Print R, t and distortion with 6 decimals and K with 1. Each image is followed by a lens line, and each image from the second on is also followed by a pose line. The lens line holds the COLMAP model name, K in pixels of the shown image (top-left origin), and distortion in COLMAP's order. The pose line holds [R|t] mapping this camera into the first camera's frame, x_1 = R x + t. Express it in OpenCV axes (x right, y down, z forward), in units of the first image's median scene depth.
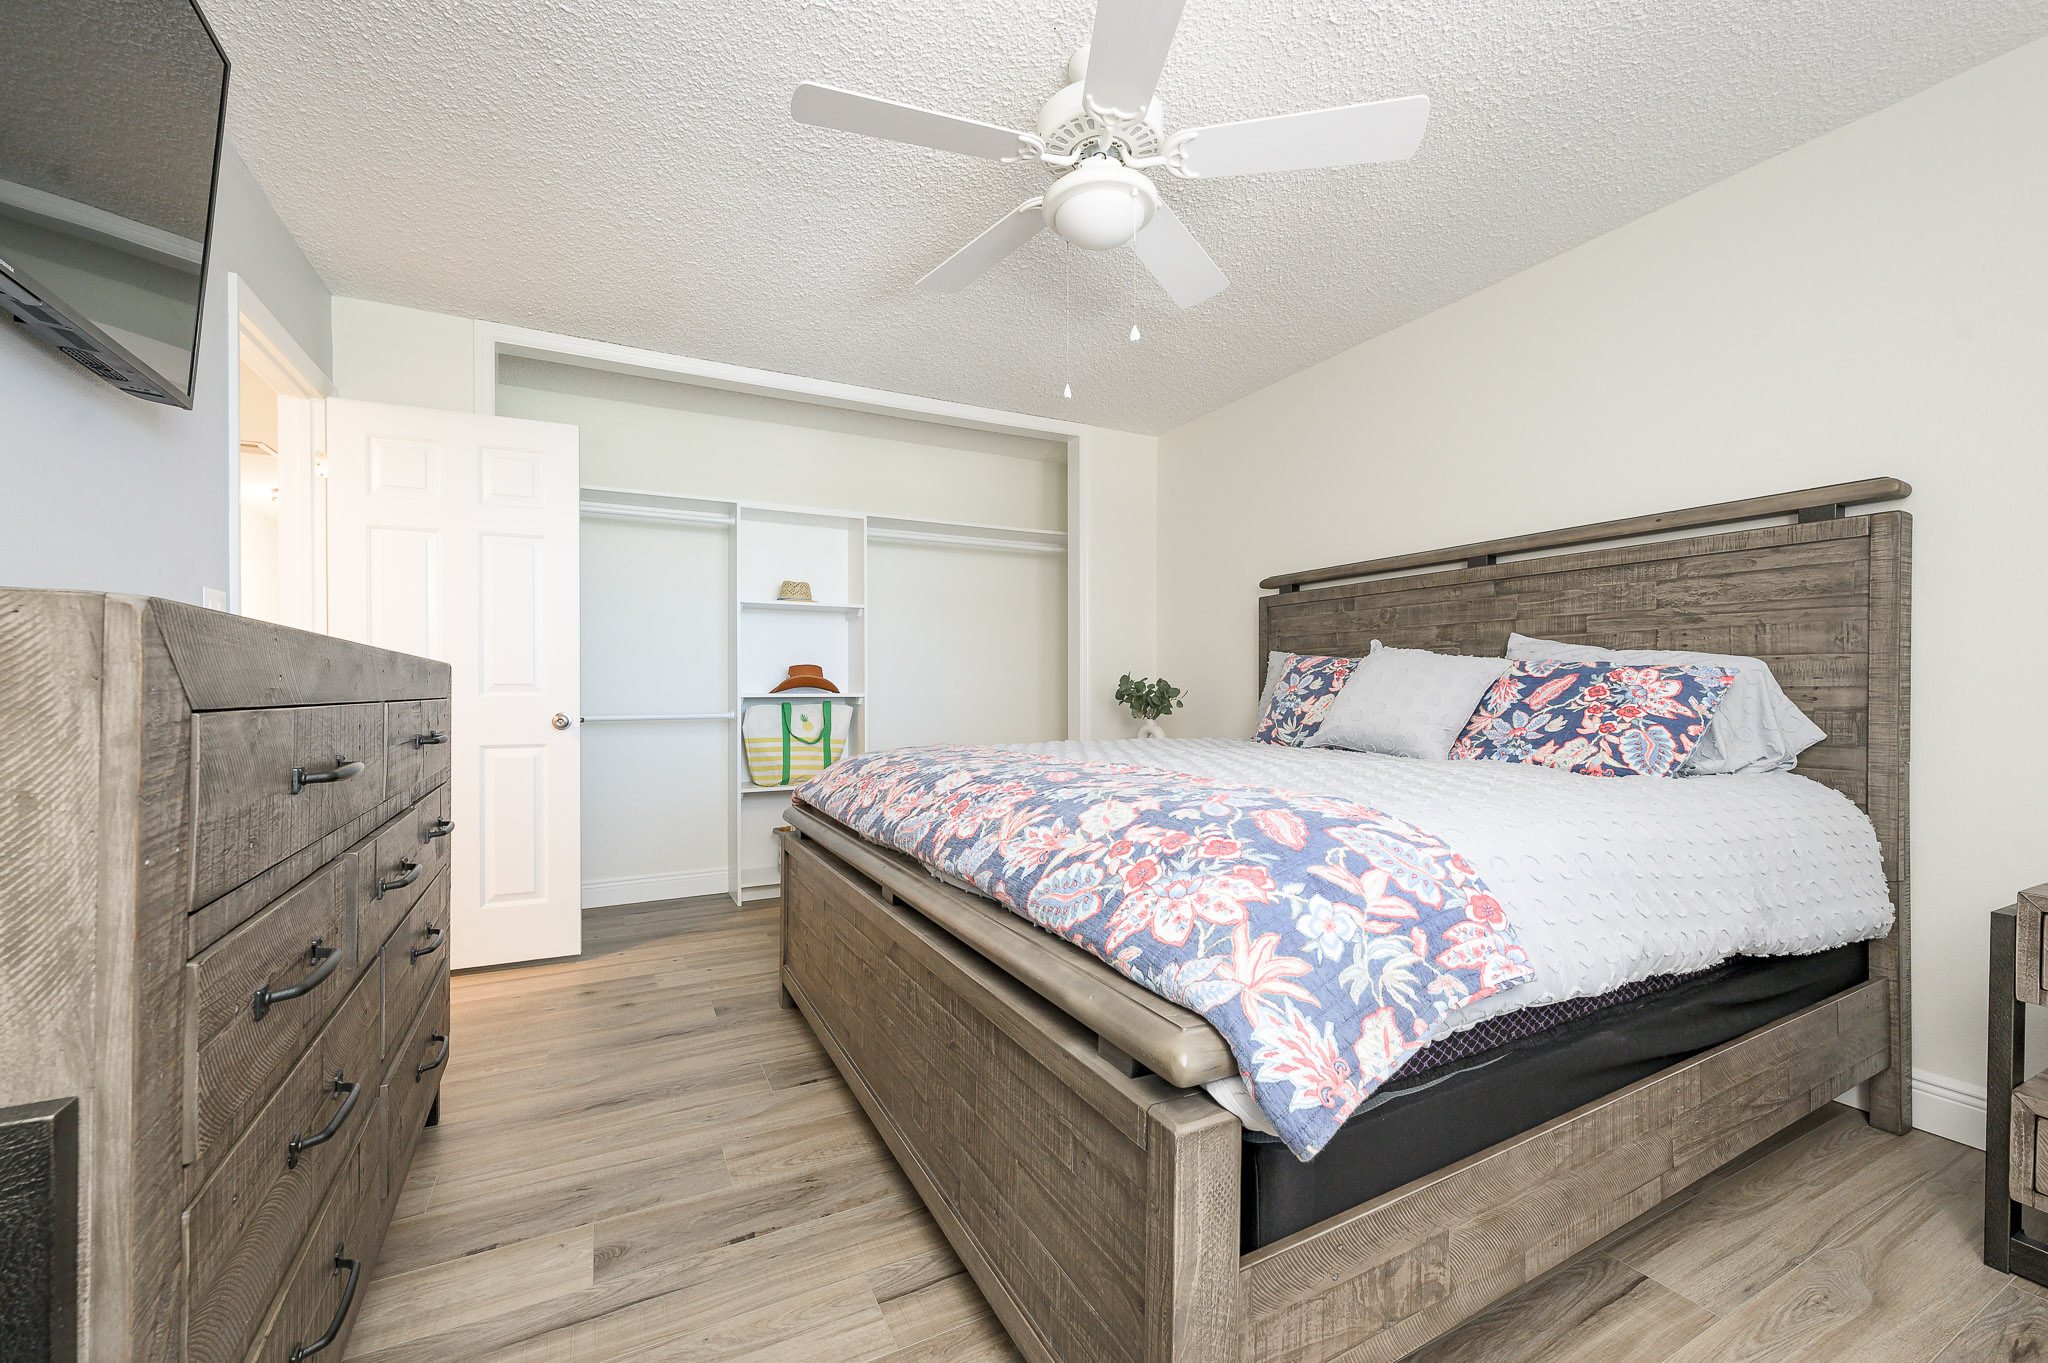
lens RADIAL K [[827.6, 0, 1016.2], [0, 827.6, 694.3], [0, 0, 1]] dist [0.001695, 0.000157]
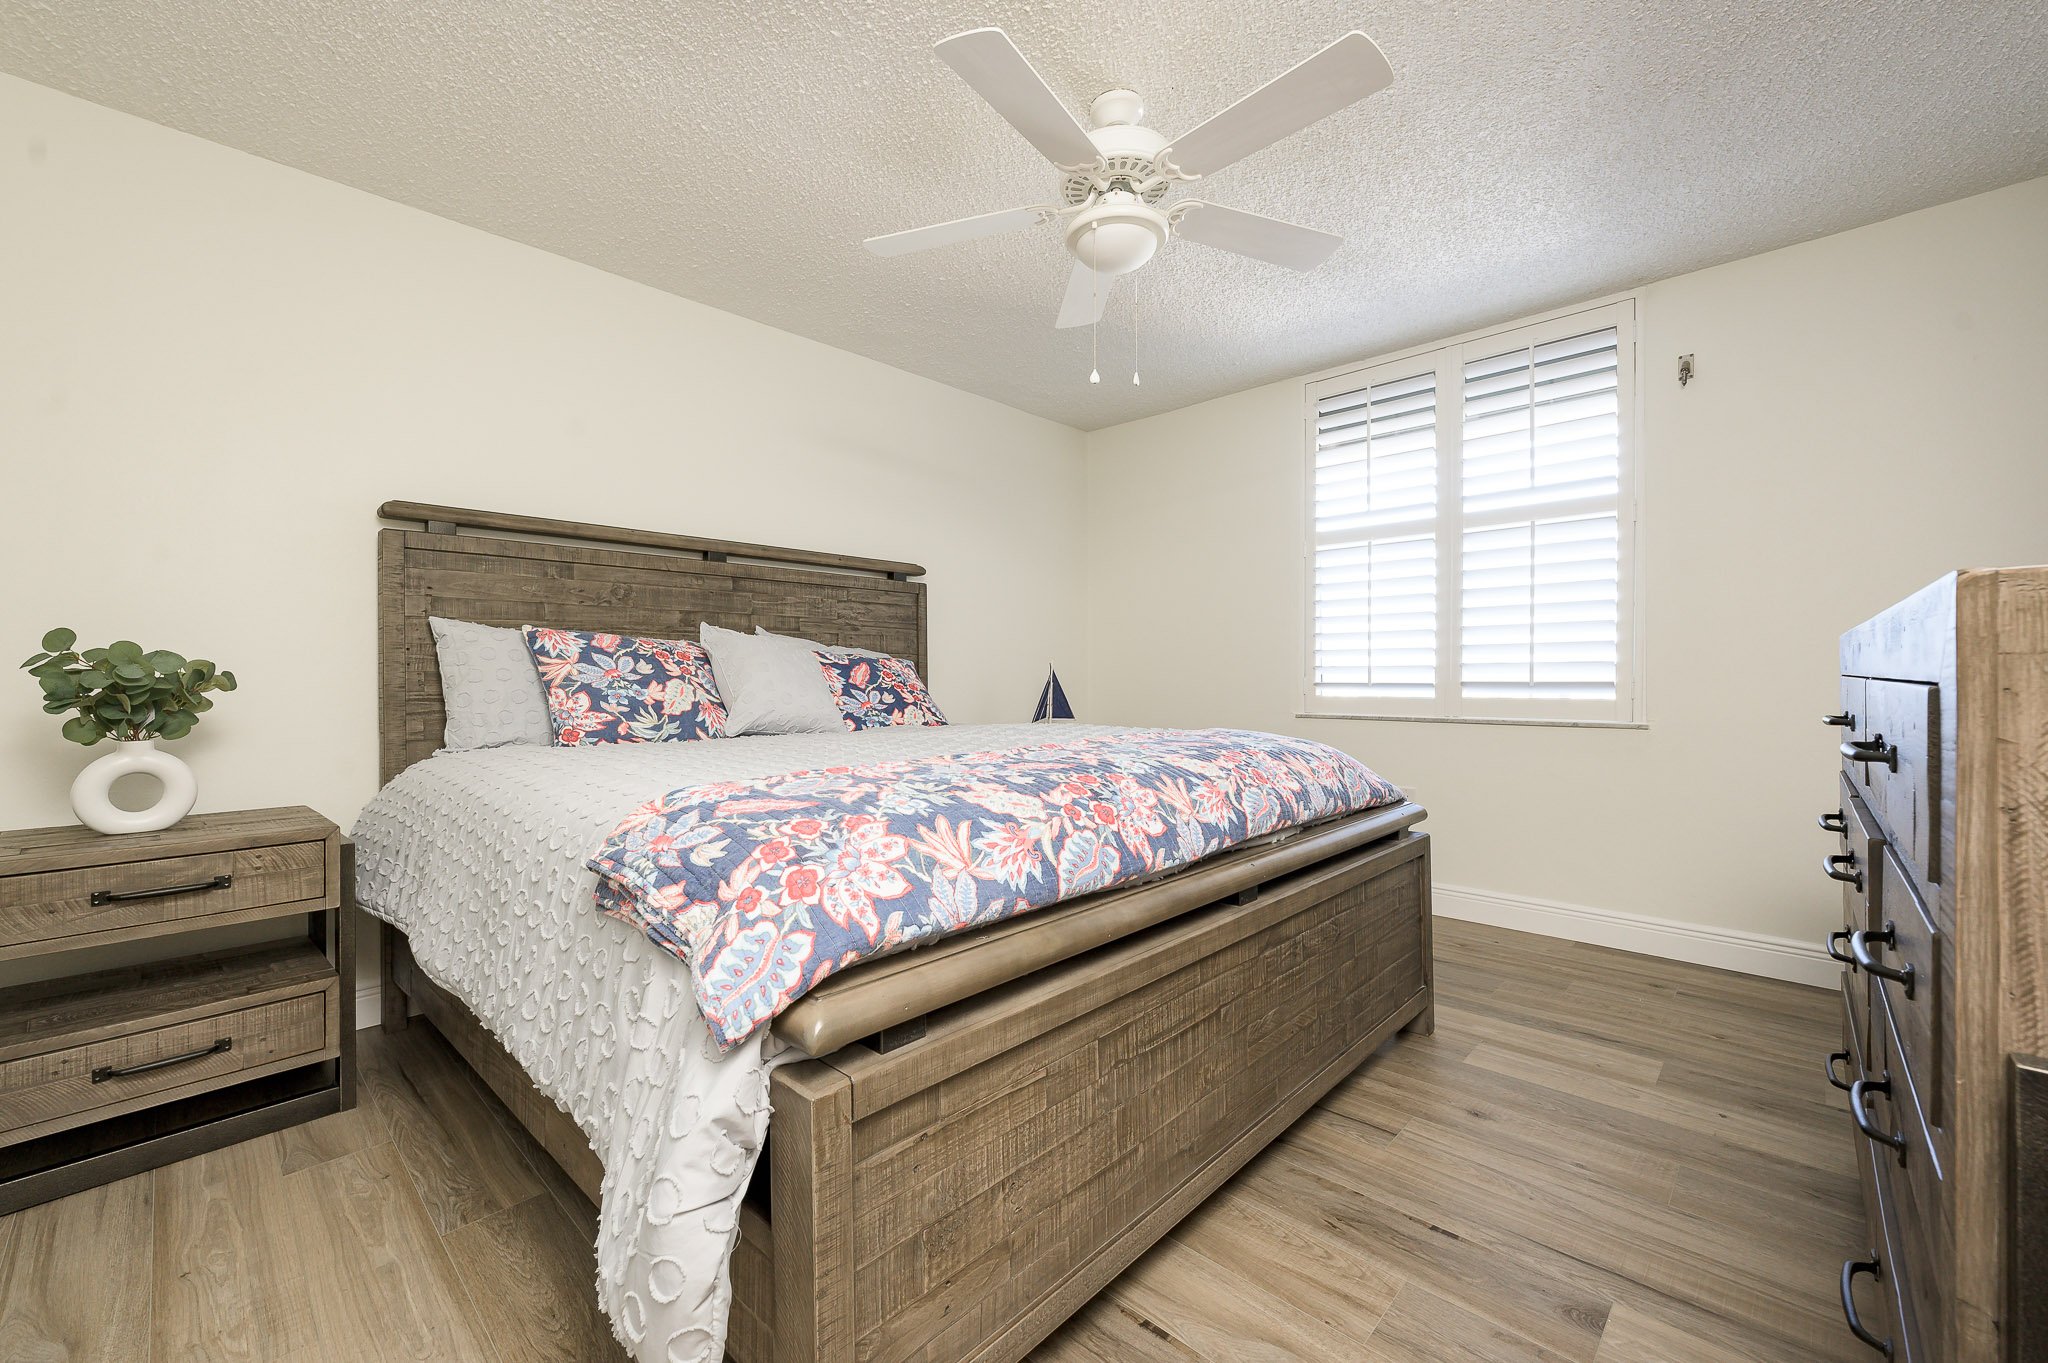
lens RADIAL K [[823.3, 0, 1011.0], [0, 823.3, 688.2], [0, 0, 1]] dist [0.000604, -0.000027]
pose [[-0.323407, -0.011480, 0.946190, -0.657594], [0.011349, 0.999807, 0.016010, -0.000295], [-0.946192, 0.015916, -0.323214, 1.093882]]
